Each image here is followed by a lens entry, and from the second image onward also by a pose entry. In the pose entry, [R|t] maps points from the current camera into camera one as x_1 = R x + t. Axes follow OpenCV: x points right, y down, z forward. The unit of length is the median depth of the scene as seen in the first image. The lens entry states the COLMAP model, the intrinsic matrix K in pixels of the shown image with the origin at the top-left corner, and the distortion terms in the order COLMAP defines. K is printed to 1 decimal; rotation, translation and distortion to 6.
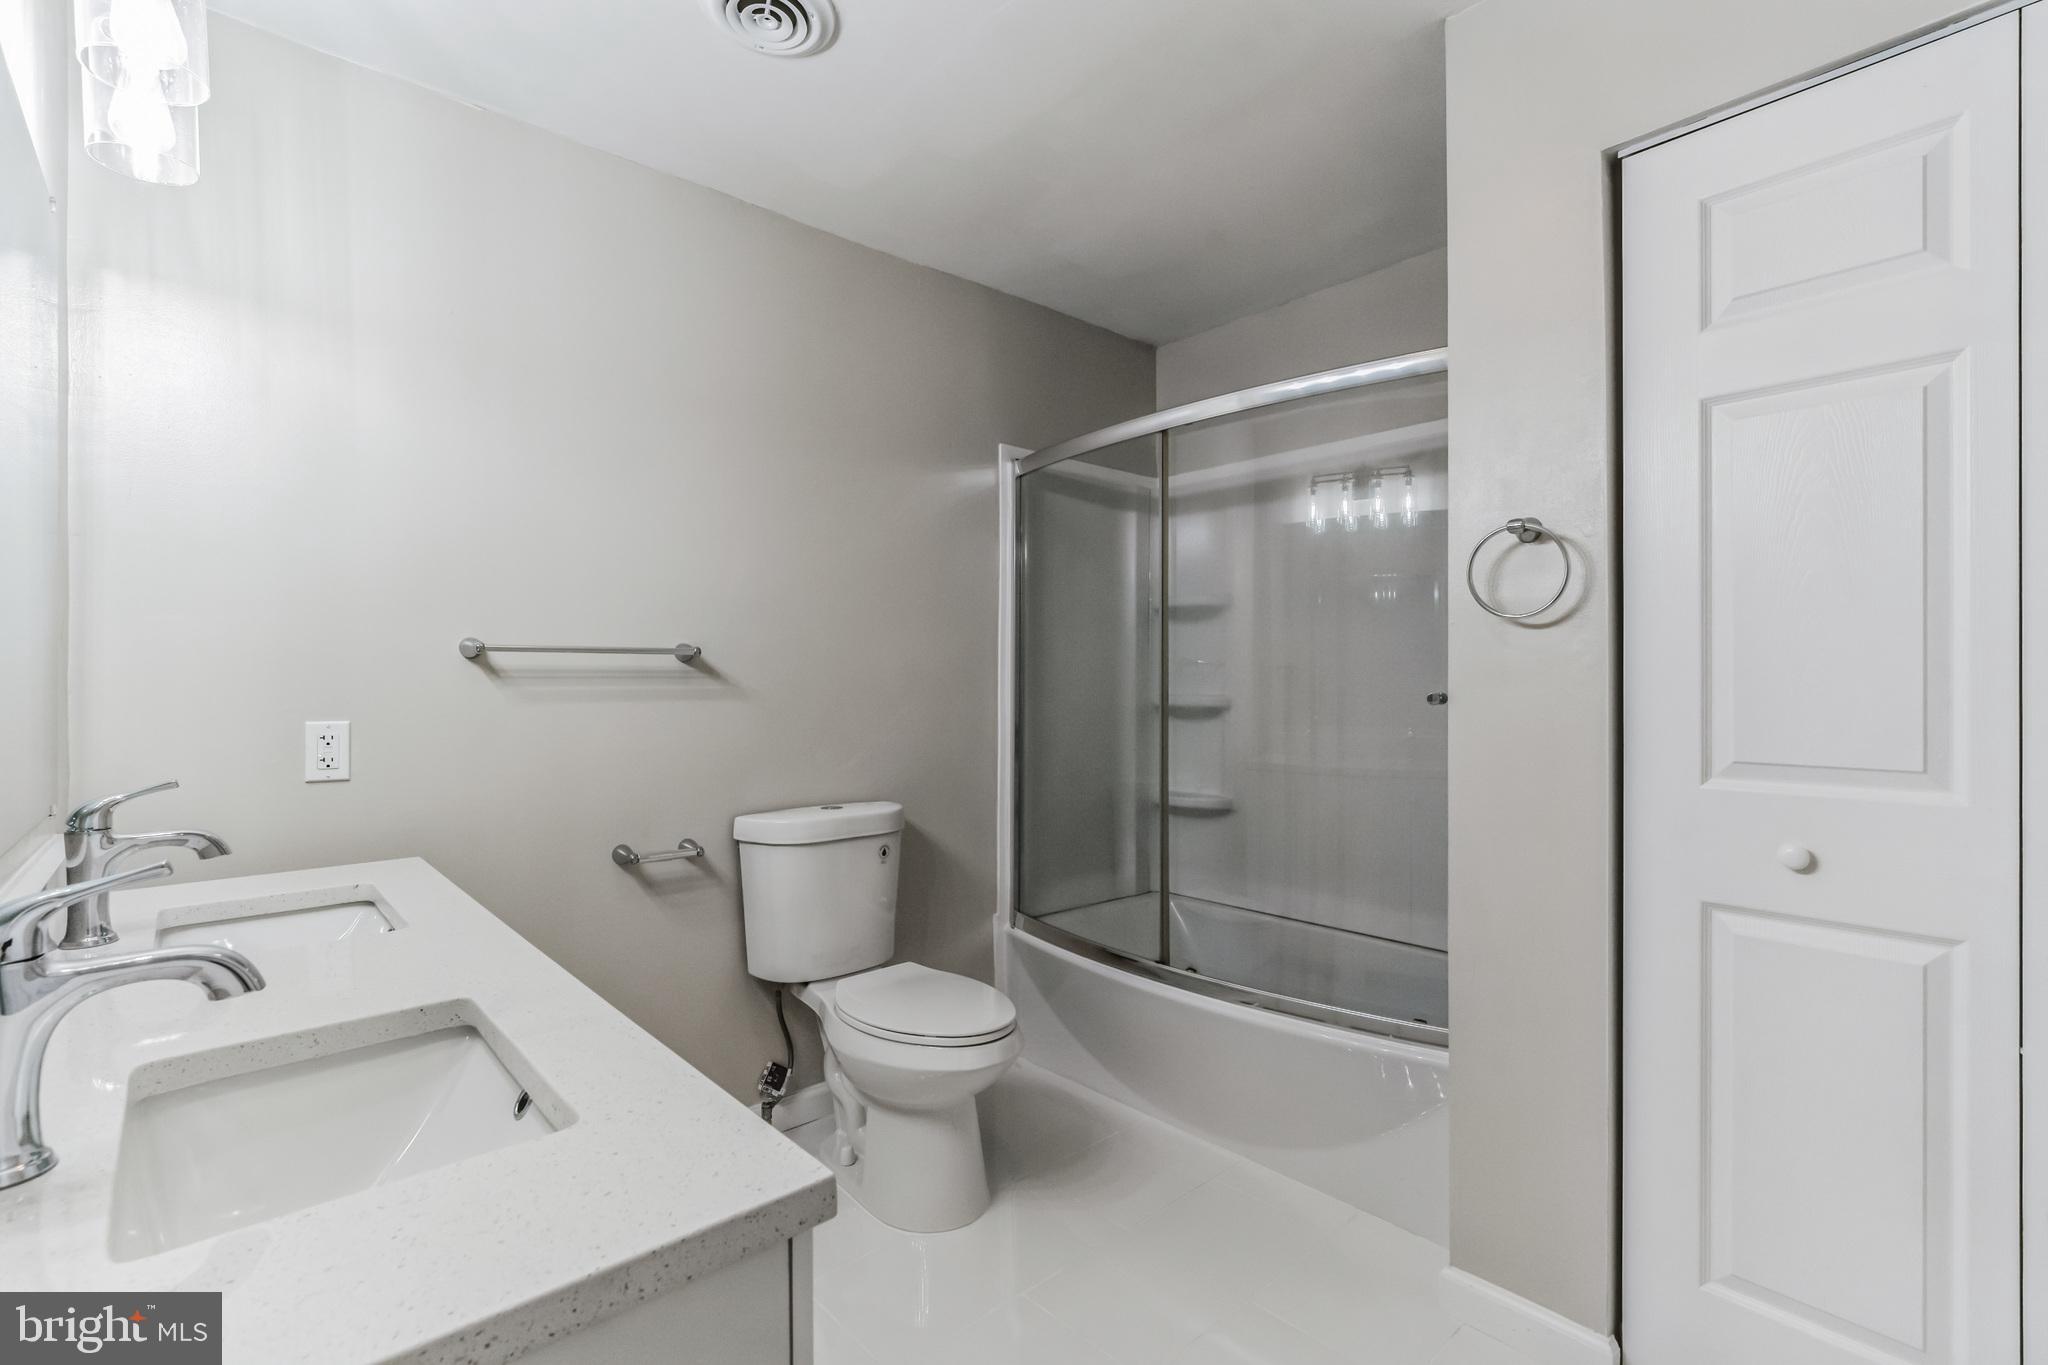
lens RADIAL K [[930.5, 0, 1026.6], [0, 930.5, 665.1], [0, 0, 1]] dist [-0.003068, 0.000165]
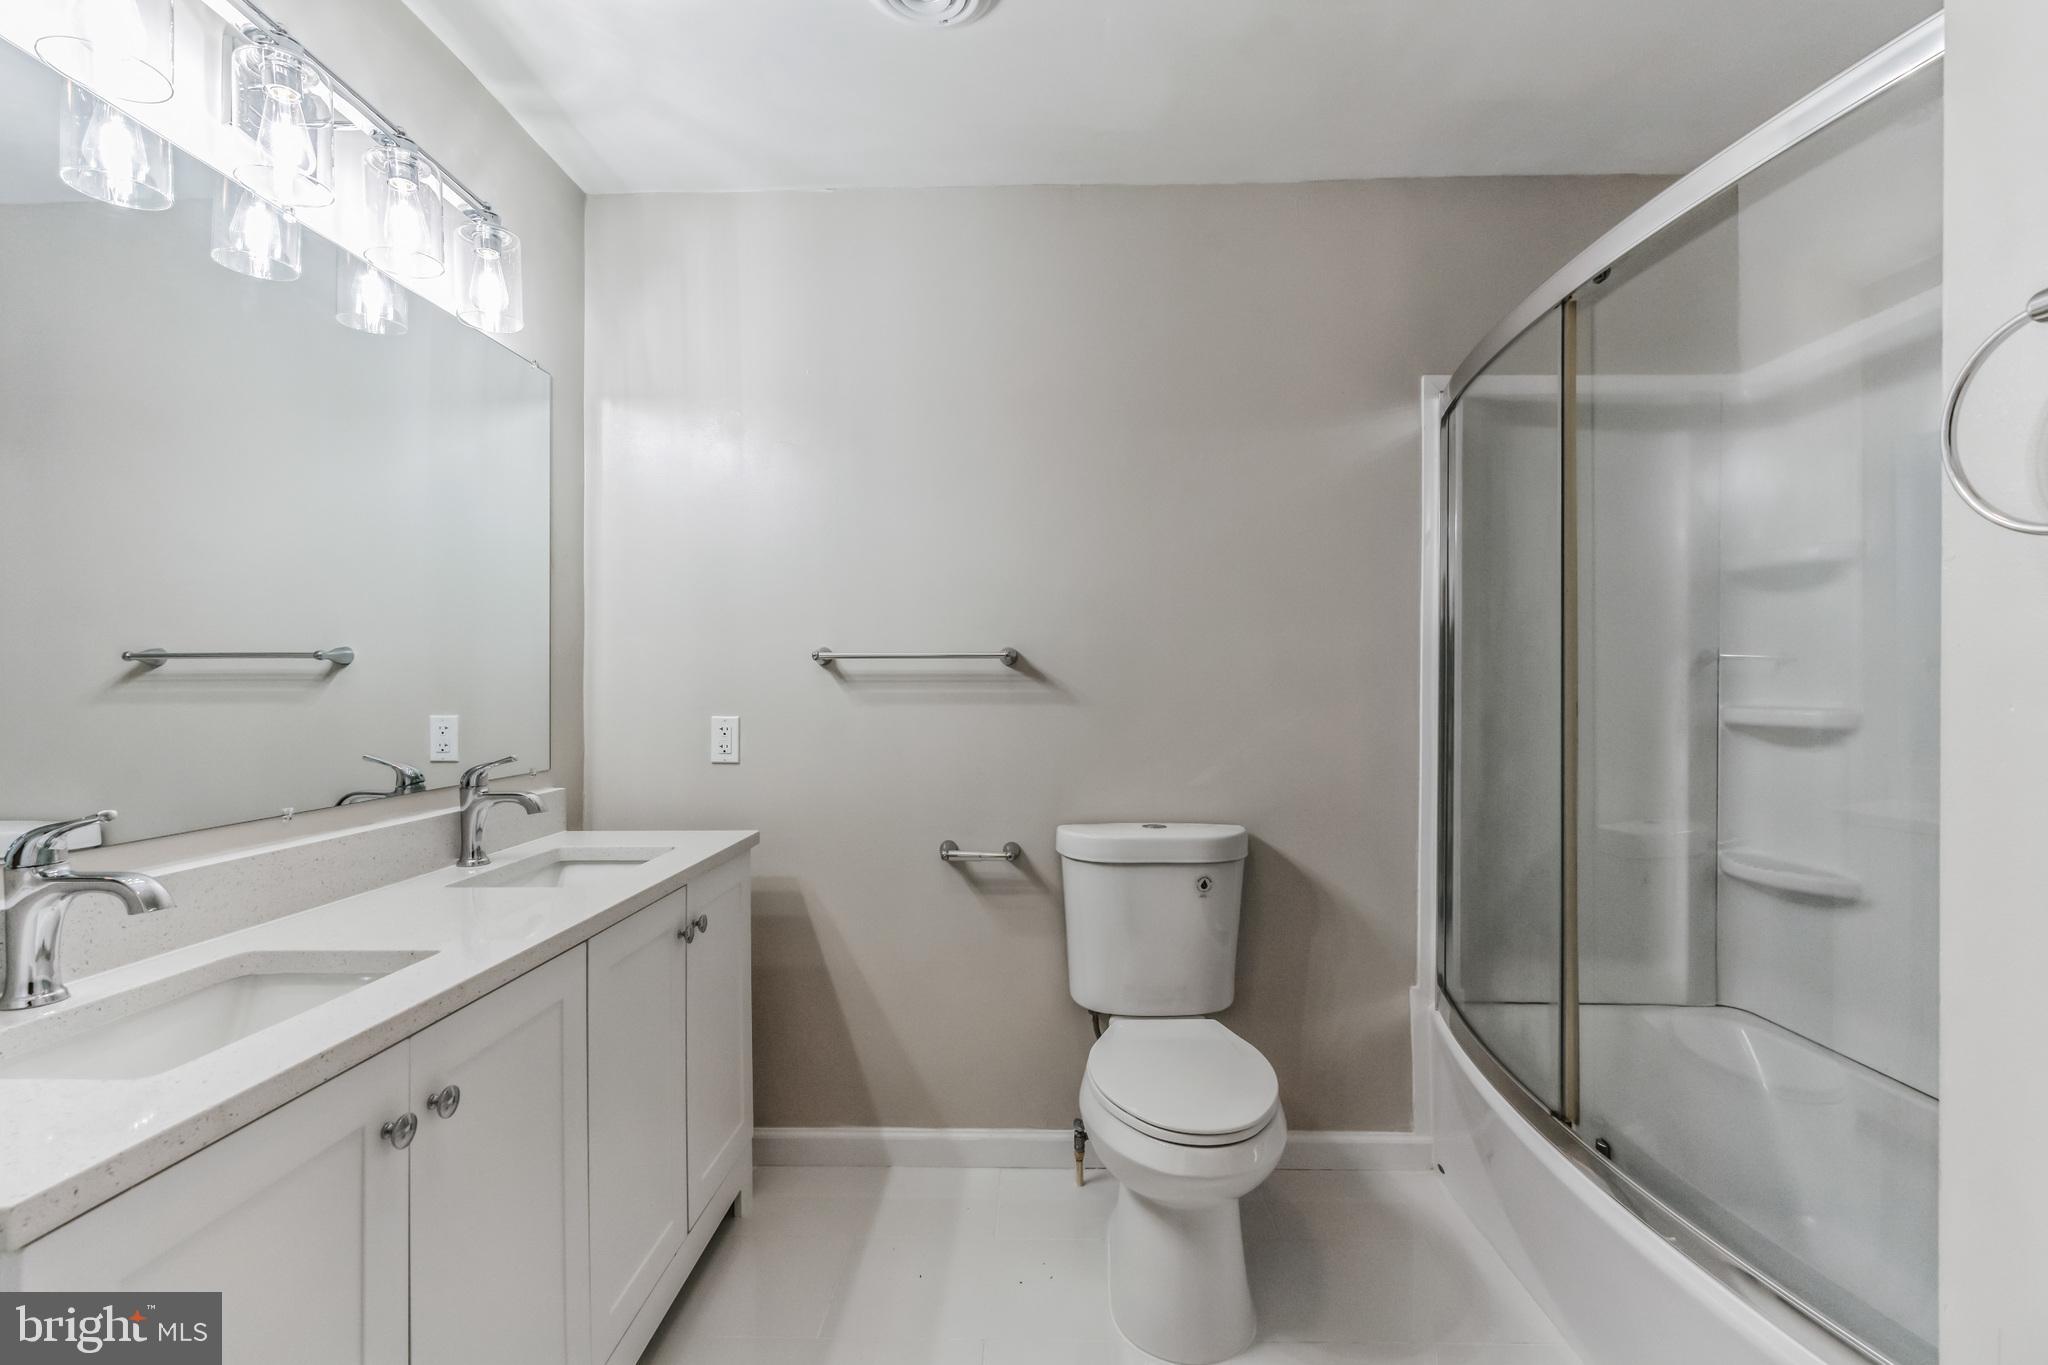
lens RADIAL K [[929.3, 0, 1026.4], [0, 929.3, 673.7], [0, 0, 1]] dist [-0.003182, -0.000185]
pose [[0.732688, -0.007139, -0.680528, 0.326861], [0.010363, 0.999946, 0.000668, 0.004688], [0.680486, -0.007542, 0.732722, 0.276070]]
